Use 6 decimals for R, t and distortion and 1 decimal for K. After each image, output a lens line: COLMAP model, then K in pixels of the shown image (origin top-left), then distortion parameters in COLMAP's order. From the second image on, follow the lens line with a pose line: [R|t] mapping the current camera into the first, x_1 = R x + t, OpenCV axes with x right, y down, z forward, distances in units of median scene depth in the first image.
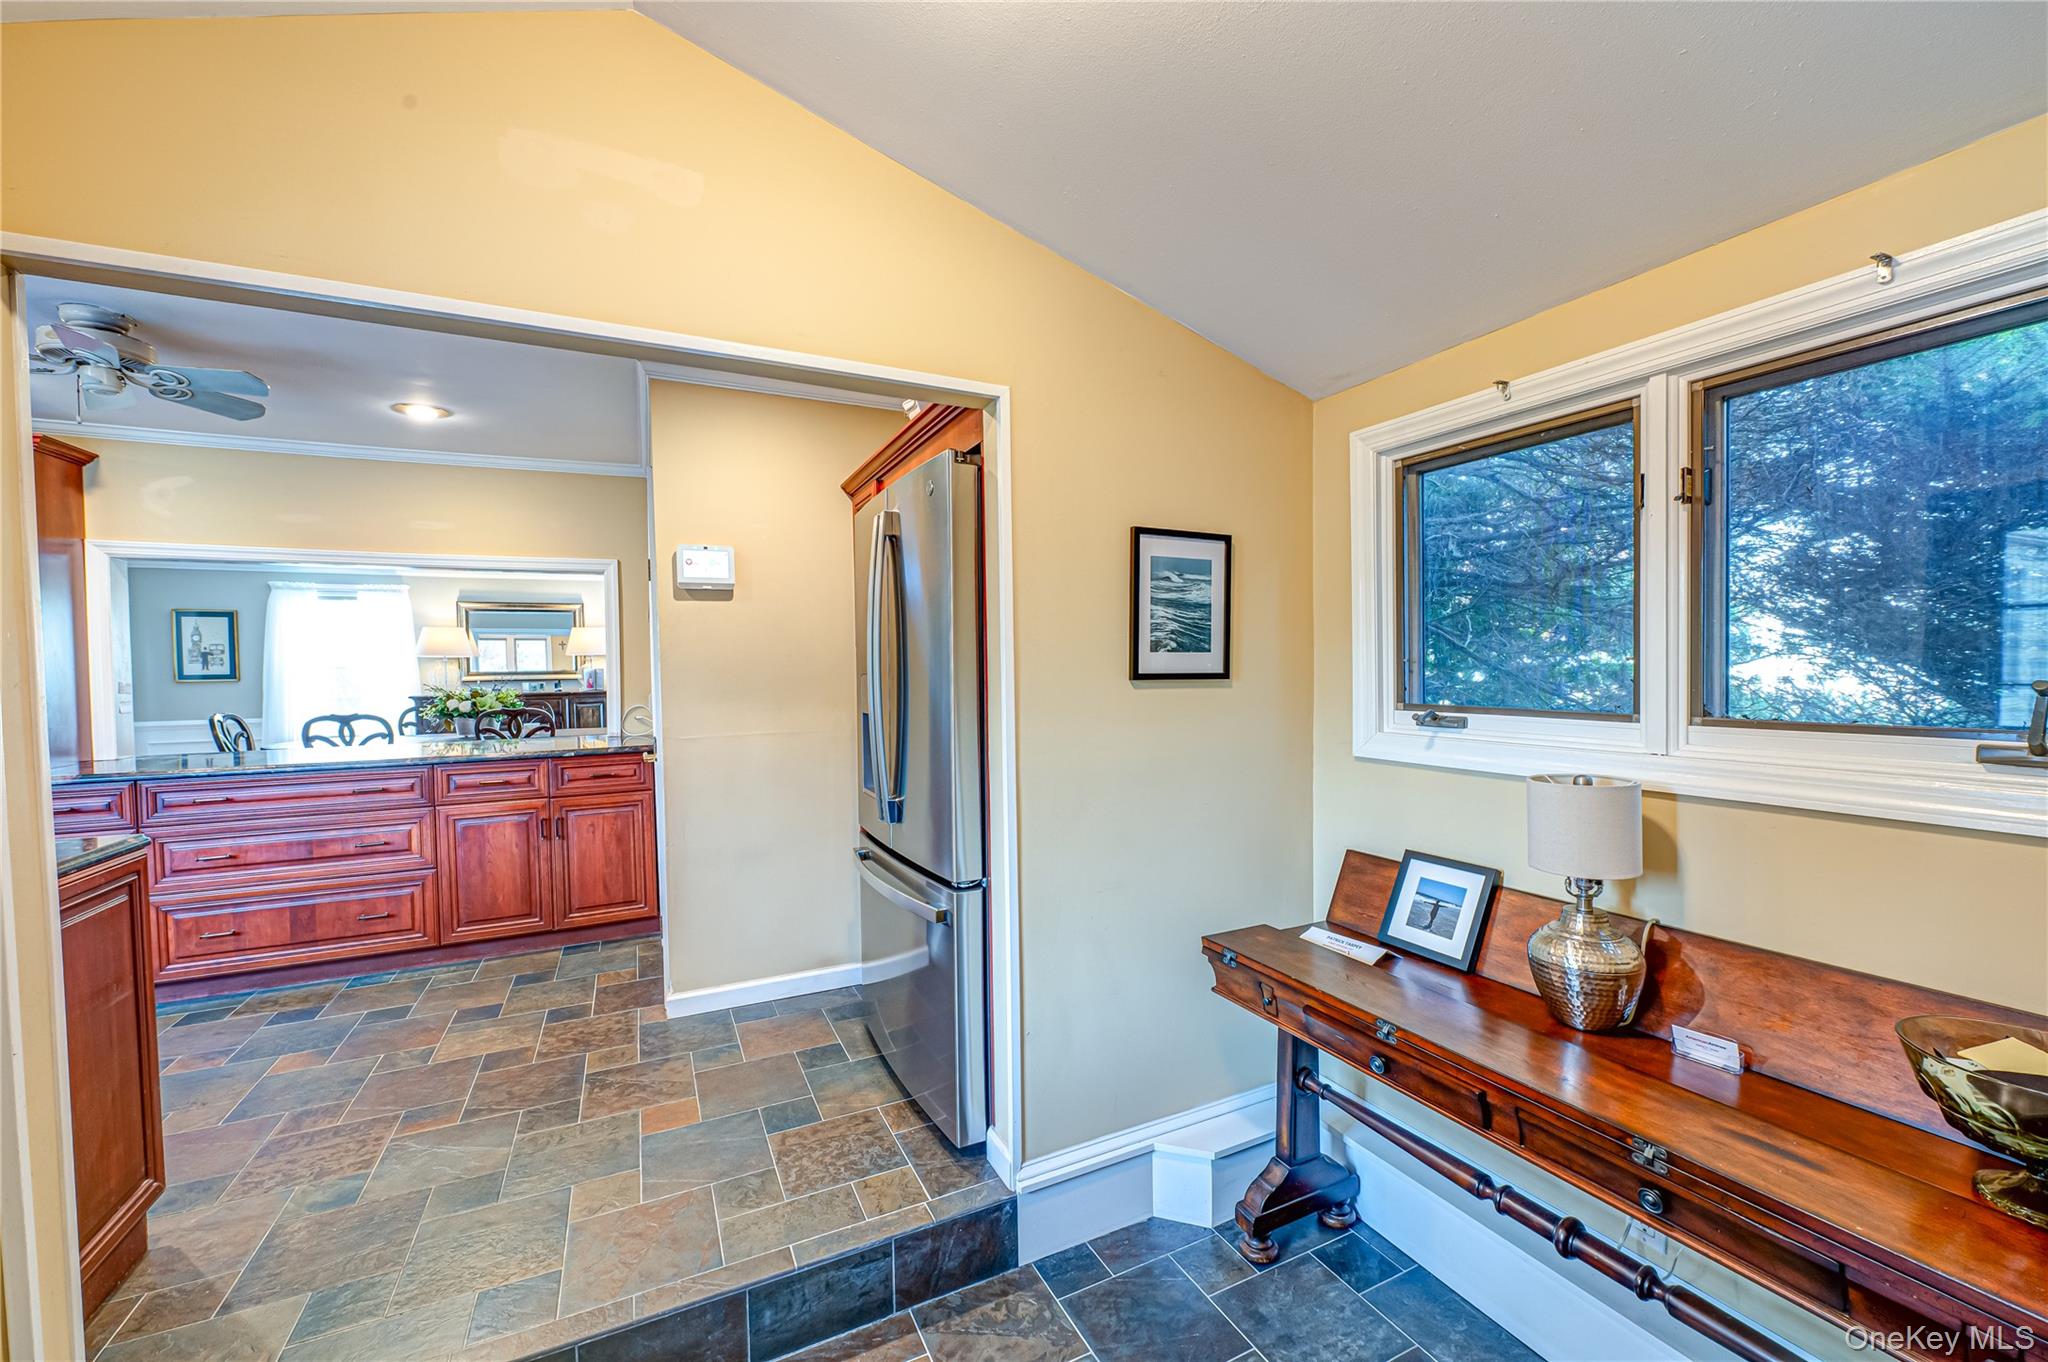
lens RADIAL K [[802.8, 0, 1026.3], [0, 802.8, 692.0], [0, 0, 1]] dist [-0.005583, -0.001188]
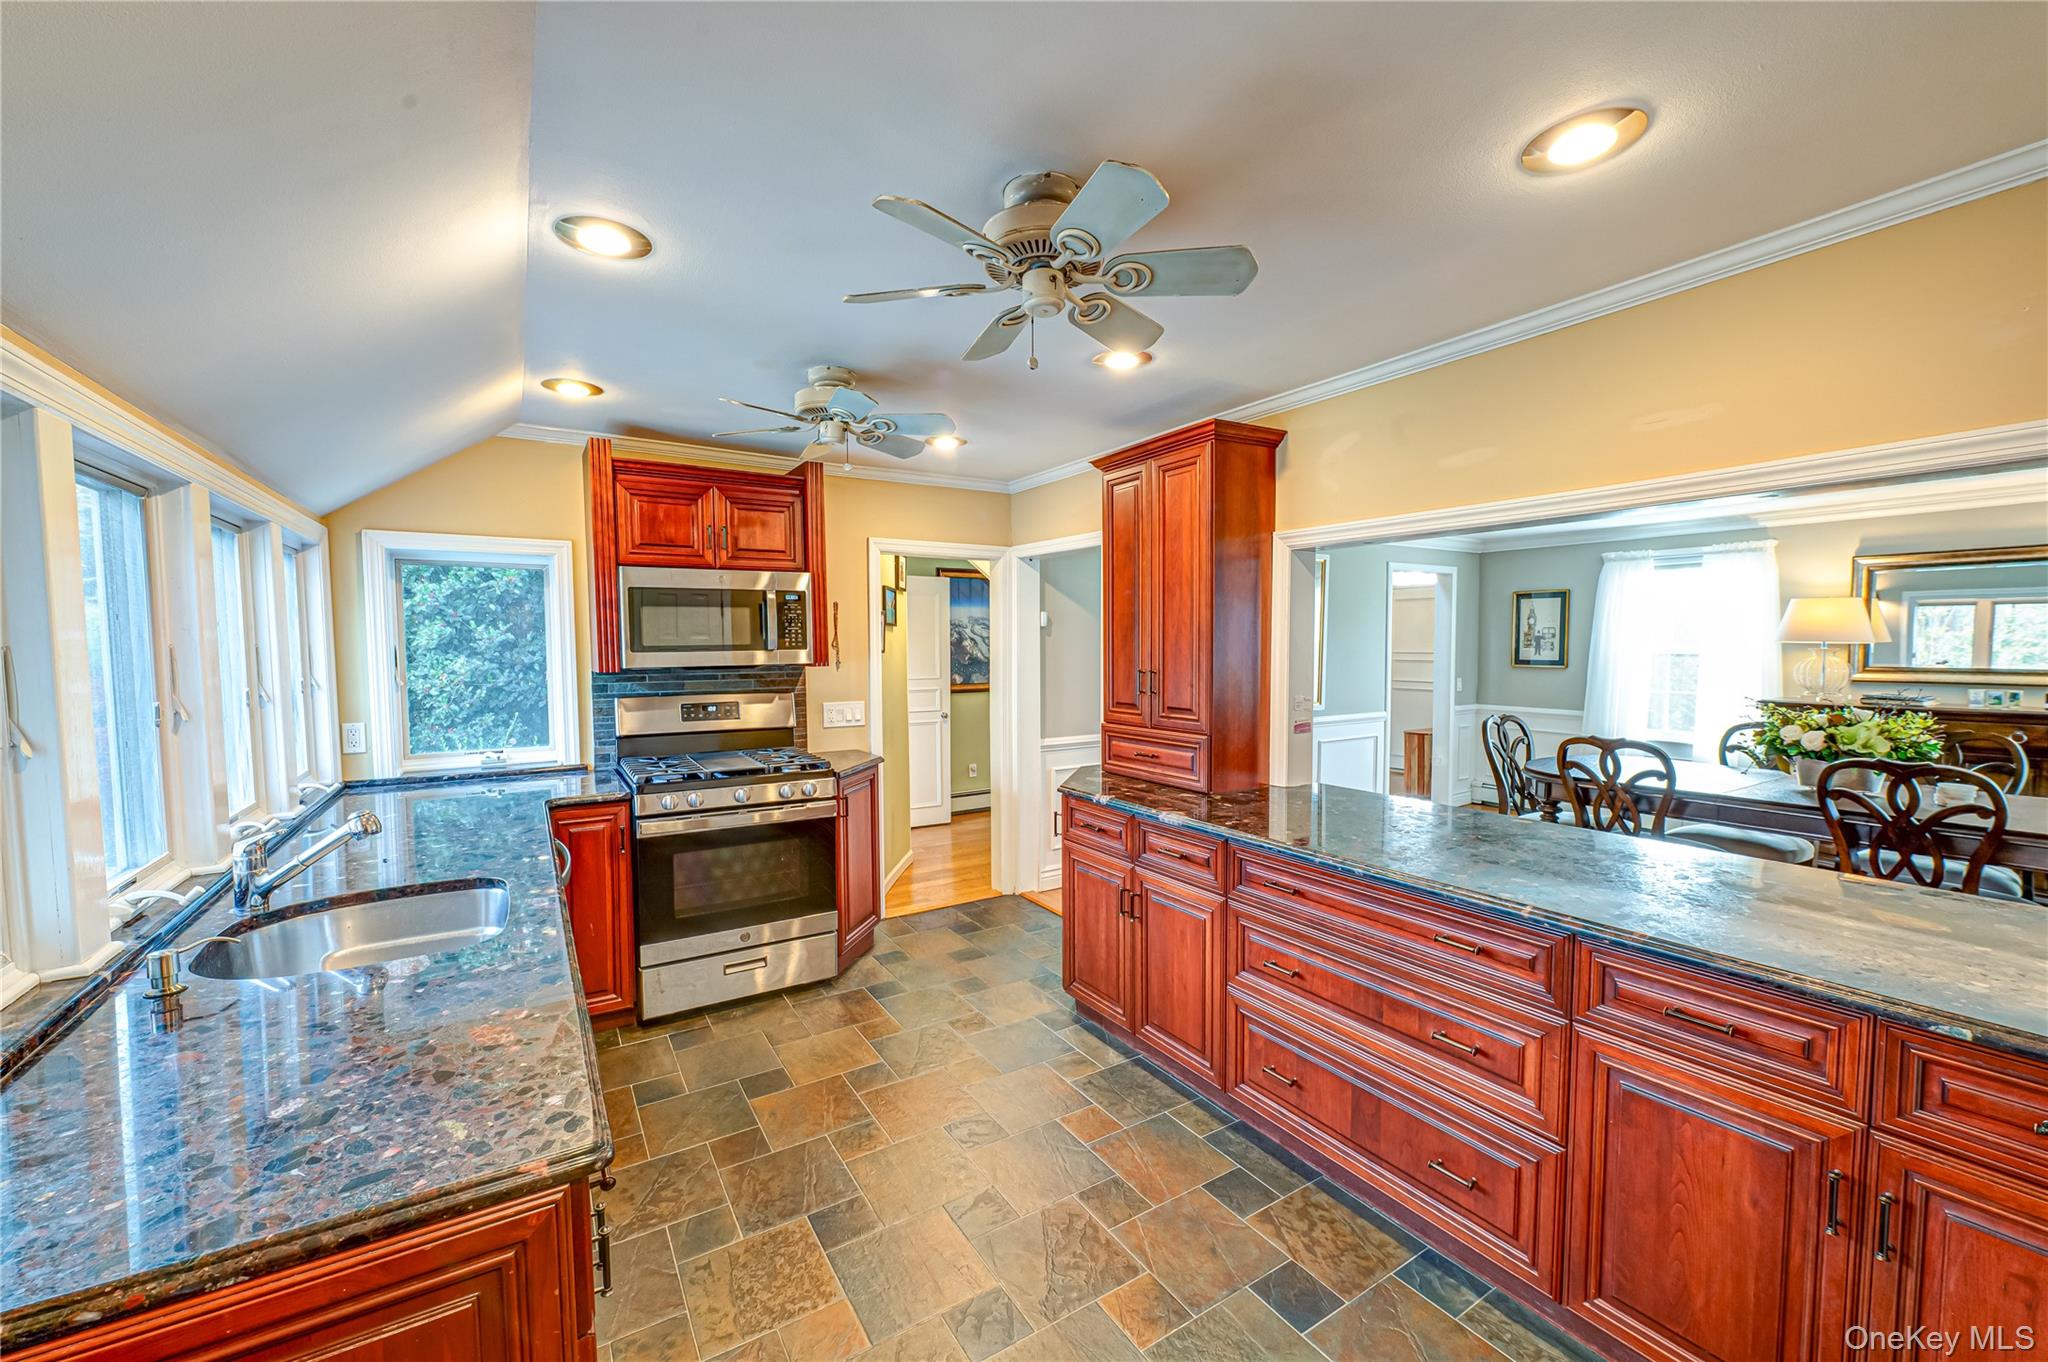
lens RADIAL K [[802.8, 0, 1029.4], [0, 802.8, 685.3], [0, 0, 1]] dist [-0.005583, -0.001188]
pose [[0.107552, 0.065931, -0.992011, -0.208998], [-0.029002, 0.997582, 0.063157, -0.046360], [0.993776, 0.021978, 0.109204, 0.407025]]
